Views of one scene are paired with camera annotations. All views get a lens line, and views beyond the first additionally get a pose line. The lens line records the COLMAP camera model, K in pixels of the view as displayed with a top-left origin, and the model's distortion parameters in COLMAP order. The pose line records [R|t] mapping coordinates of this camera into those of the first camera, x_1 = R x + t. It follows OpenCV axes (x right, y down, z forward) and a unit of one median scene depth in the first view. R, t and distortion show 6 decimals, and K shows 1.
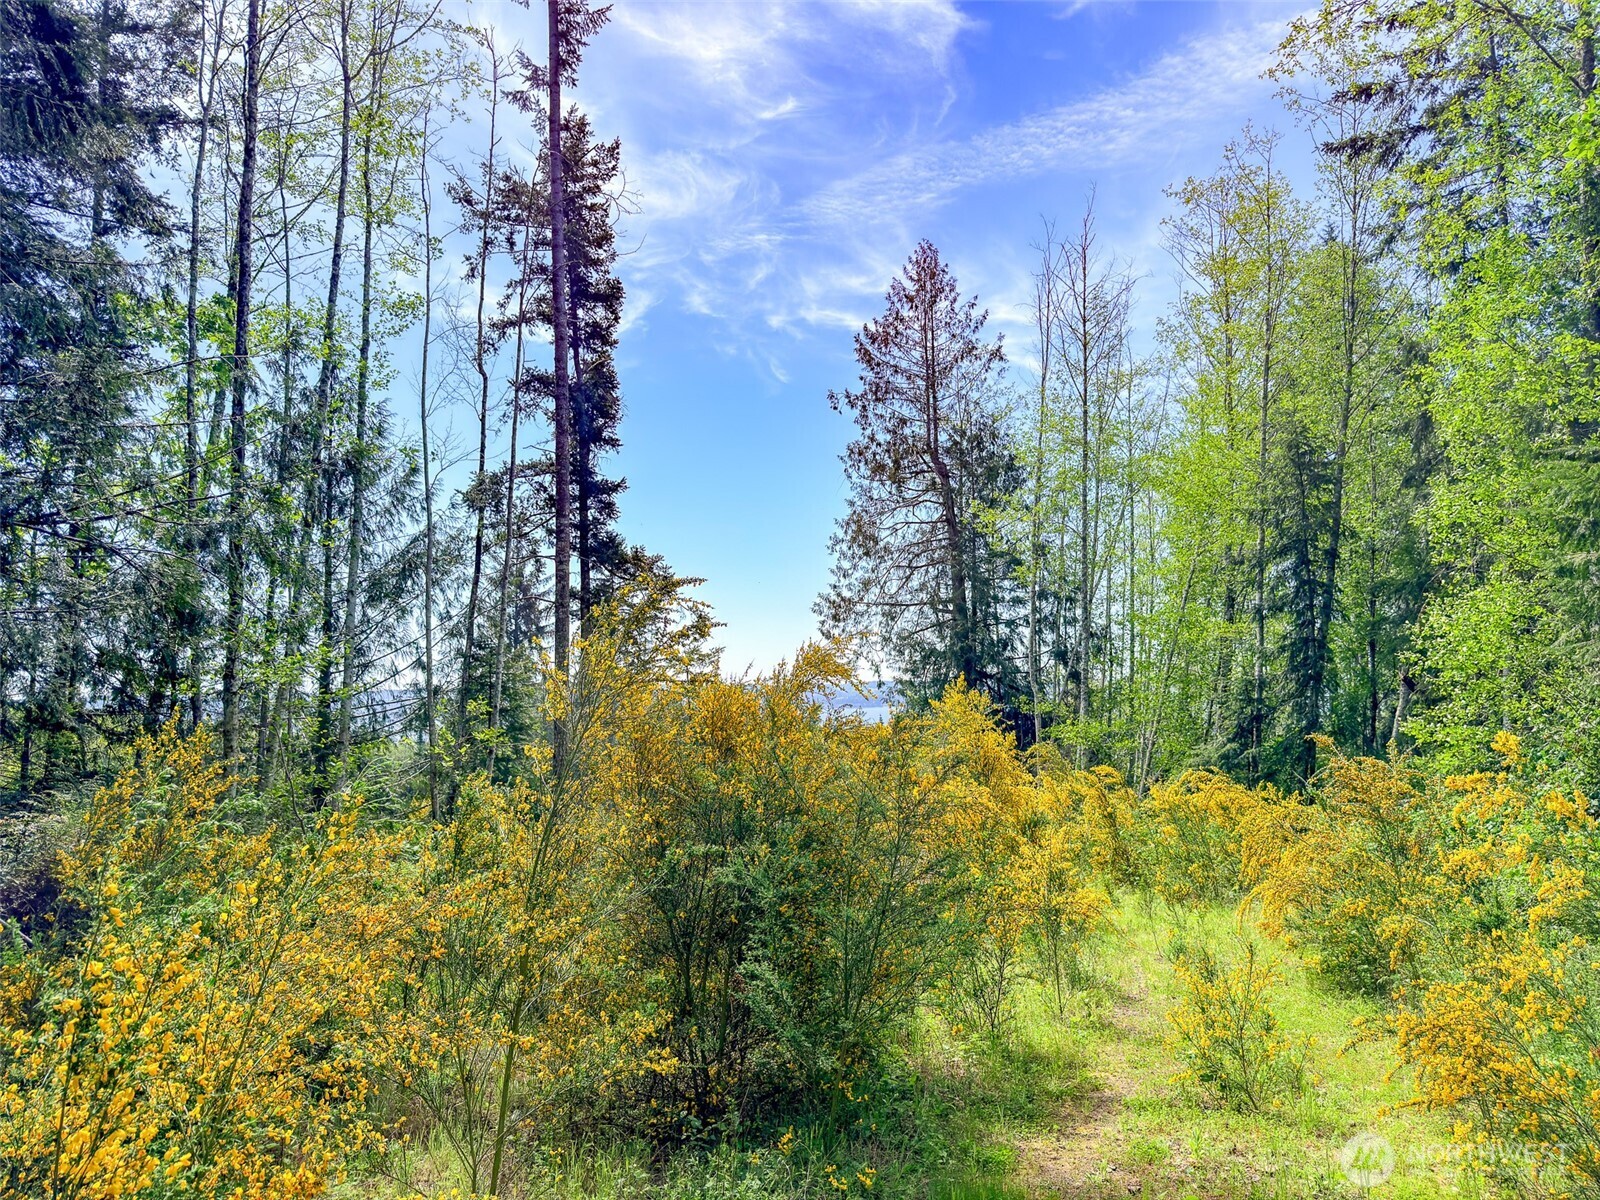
lens RADIAL K [[1078.9, 0, 800.3], [0, 1078.9, 605.8], [0, 0, 1]] dist [0.084515, -0.115873]
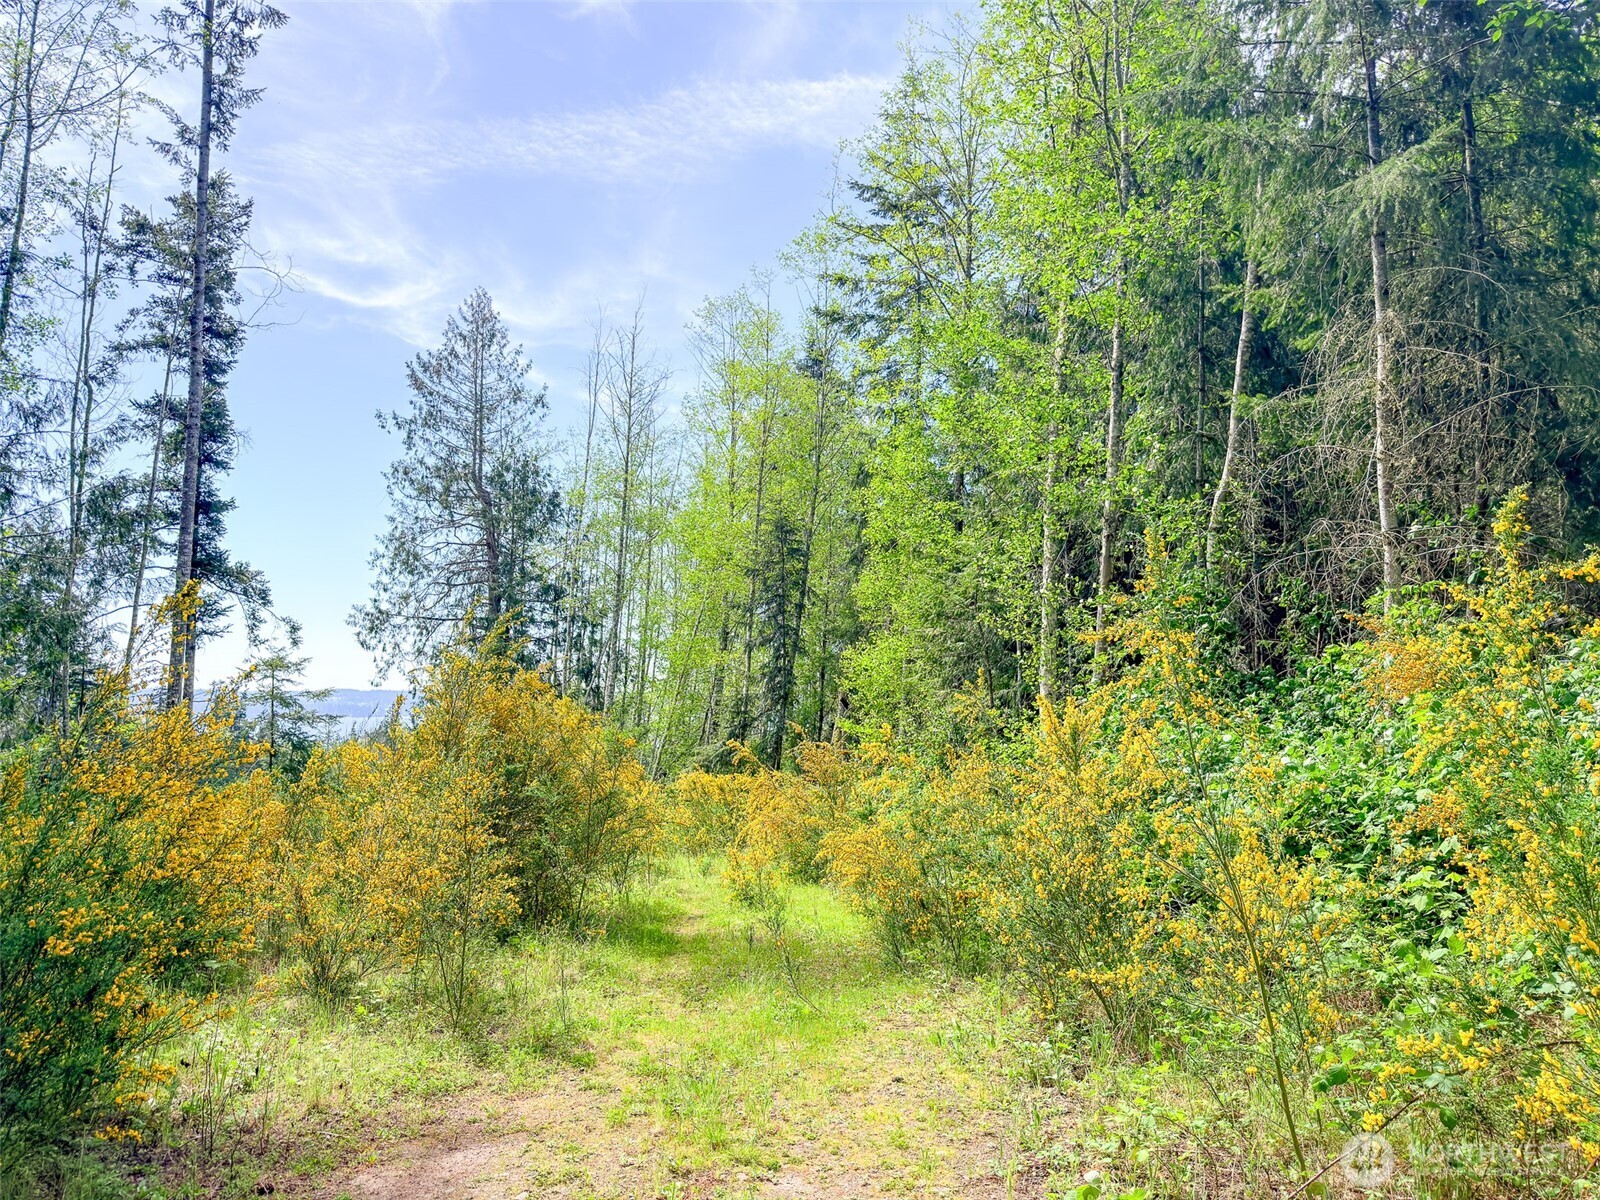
lens RADIAL K [[1068.3, 0, 800.0], [0, 1068.3, 600.0], [0, 0, 1]] dist [0.025939, -0.002570]
pose [[0.891506, 0.066992, 0.448028, -0.063789], [-0.059106, 0.997752, -0.031578, -0.007478], [-0.449136, 0.001670, 0.893462, -0.109805]]
